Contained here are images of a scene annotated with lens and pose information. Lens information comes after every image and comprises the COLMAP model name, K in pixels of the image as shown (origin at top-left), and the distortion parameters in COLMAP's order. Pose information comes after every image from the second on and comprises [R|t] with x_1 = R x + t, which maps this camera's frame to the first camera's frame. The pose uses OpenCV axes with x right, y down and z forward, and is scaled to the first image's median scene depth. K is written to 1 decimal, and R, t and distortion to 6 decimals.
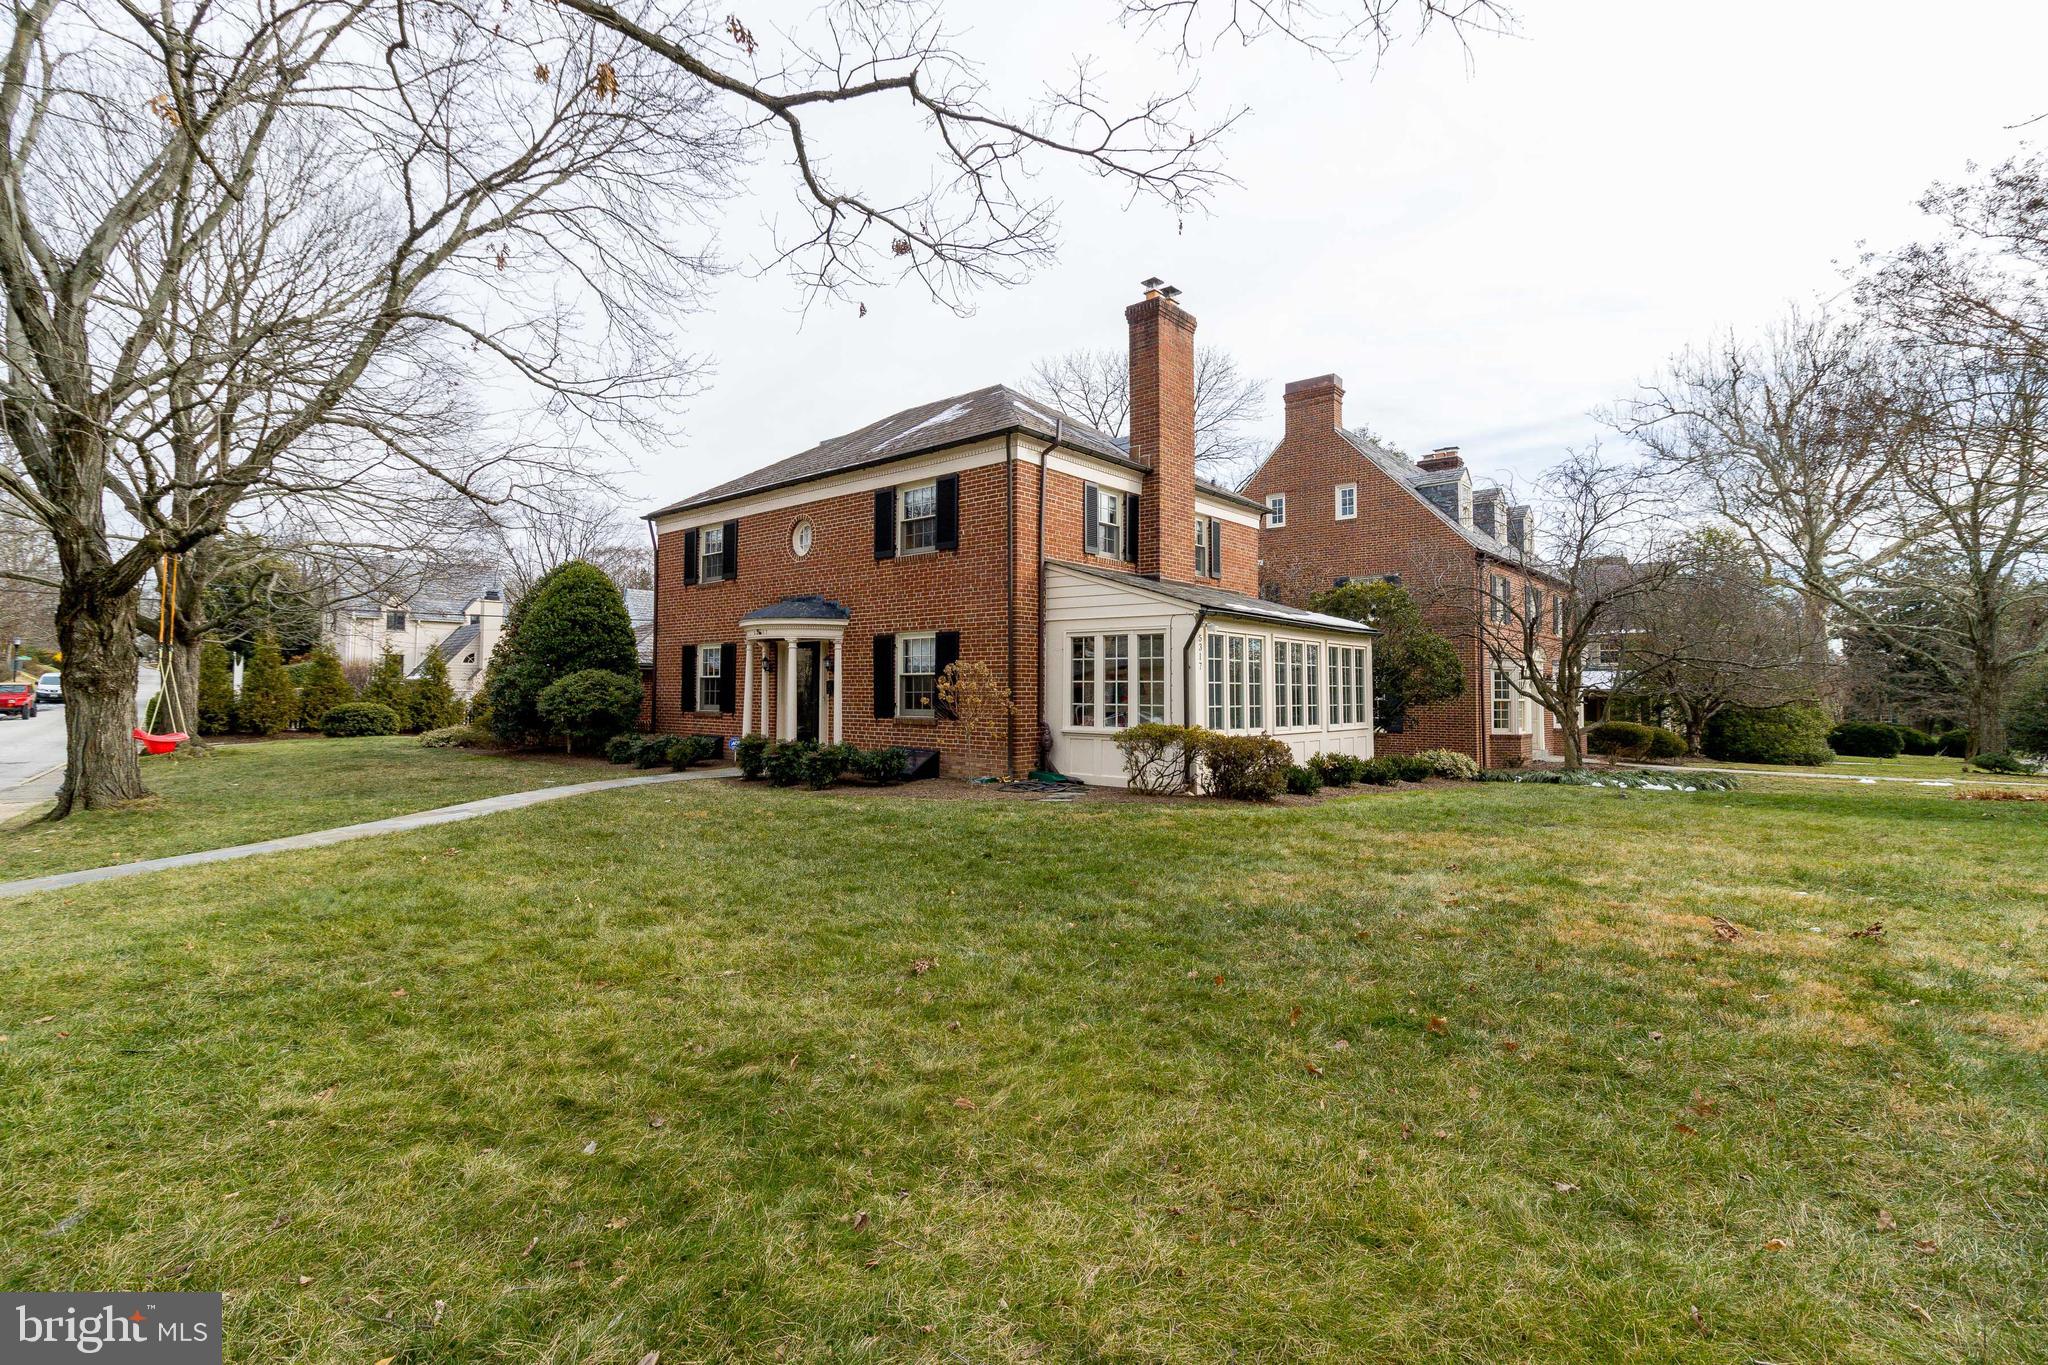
lens RADIAL K [[953.1, 0, 1025.2], [0, 953.1, 683.3], [0, 0, 1]] dist [-0.013651, 0.000411]
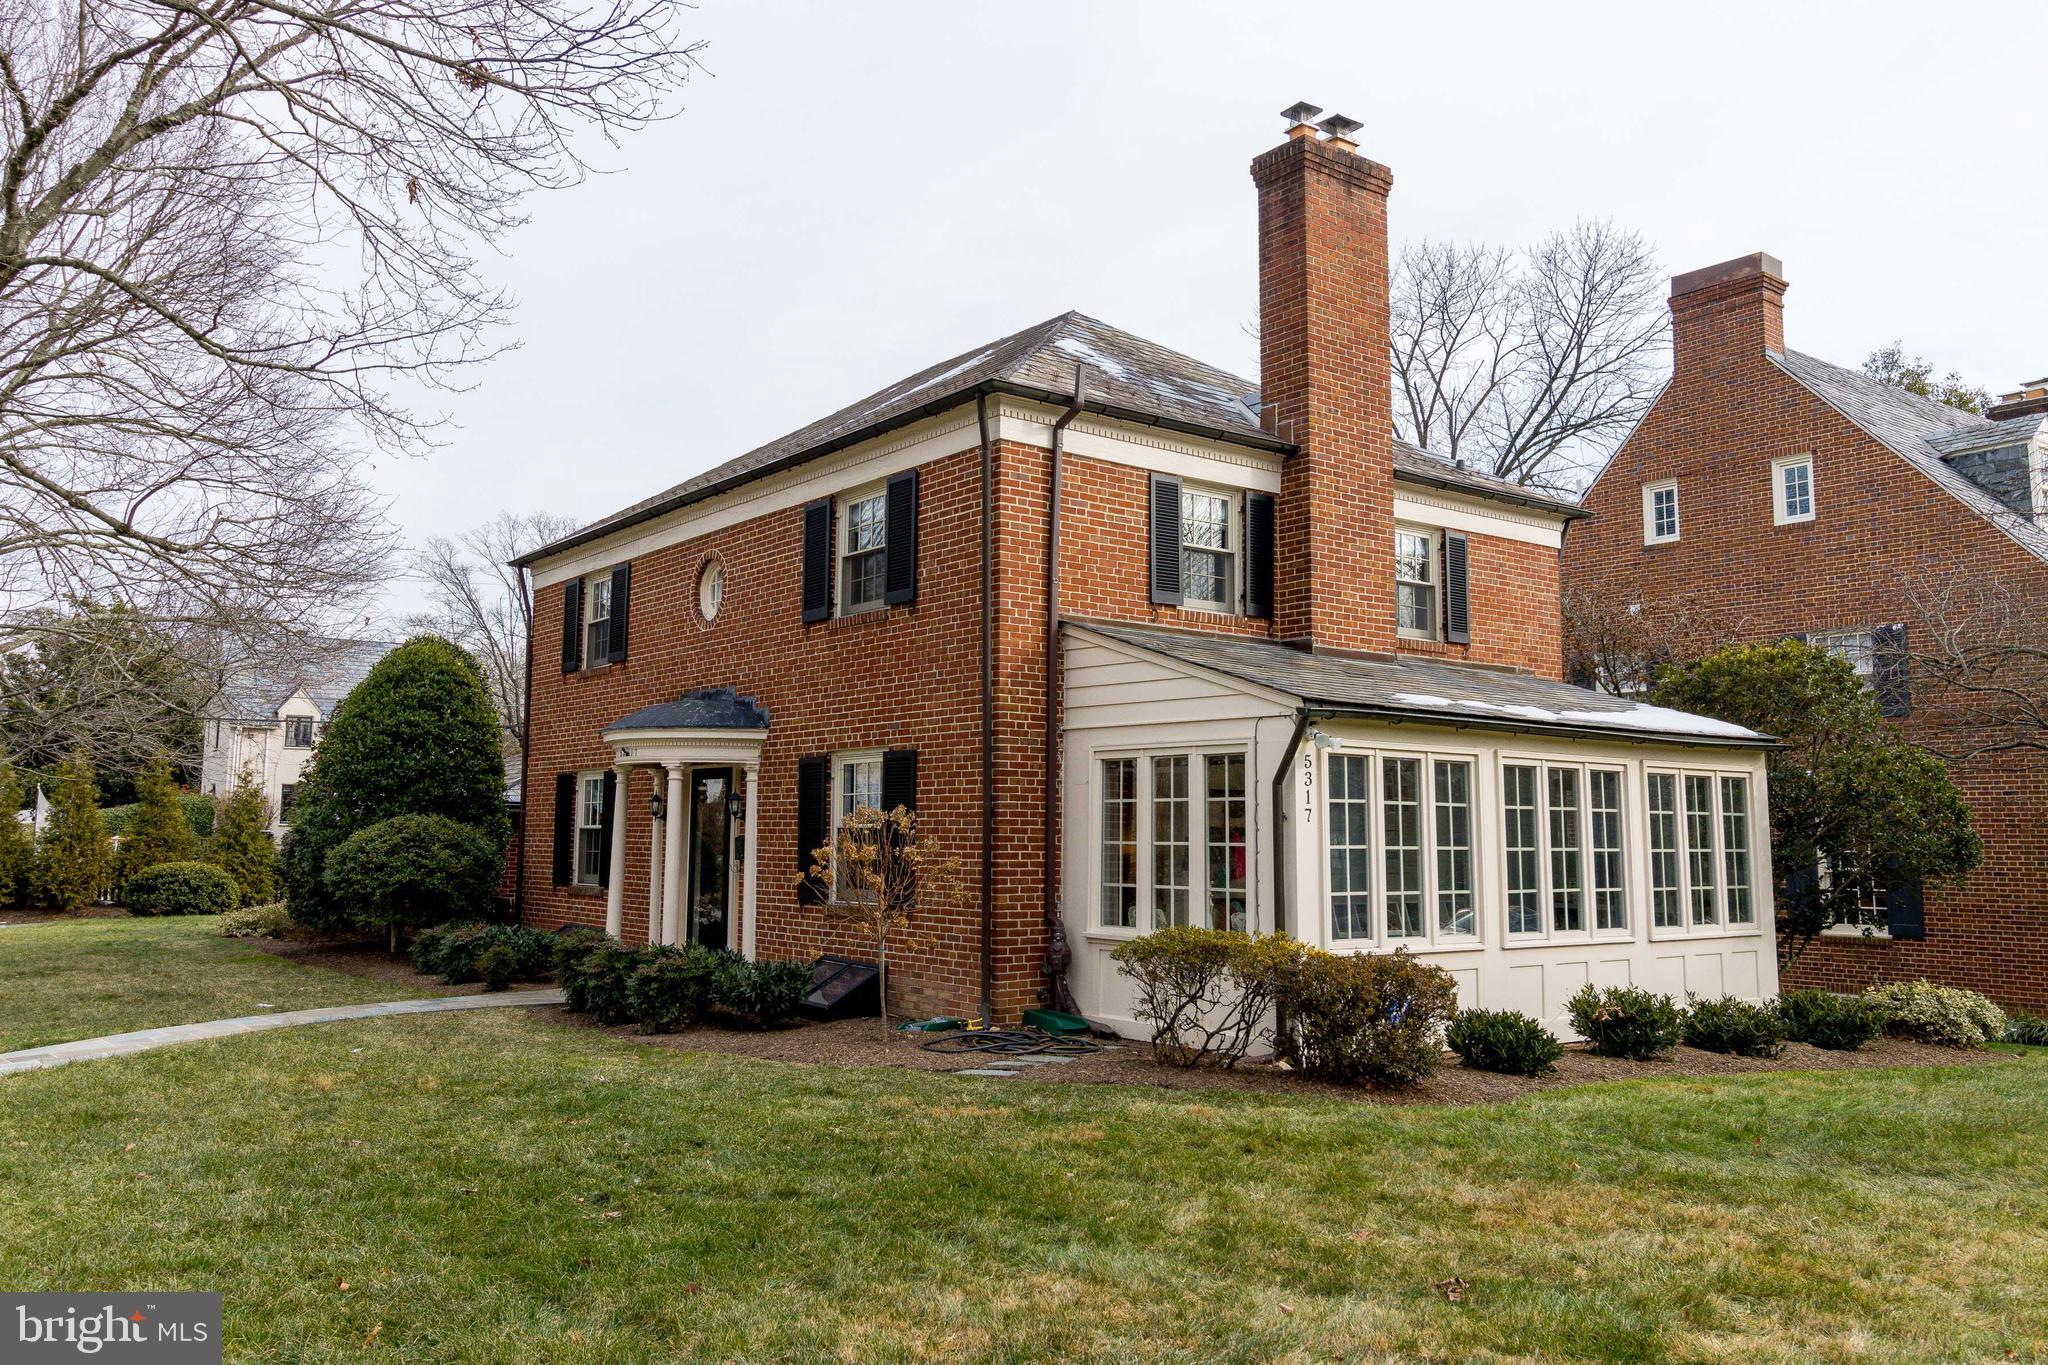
lens RADIAL K [[1643.2, 0, 1023.9], [0, 1643.2, 680.6], [0, 0, 1]] dist [-0.009595, -0.006204]
pose [[0.977055, -0.016441, -0.212352, 0.177348], [-0.002699, 0.995981, -0.089528, -0.008312], [0.212971, 0.088047, 0.973083, 0.071551]]
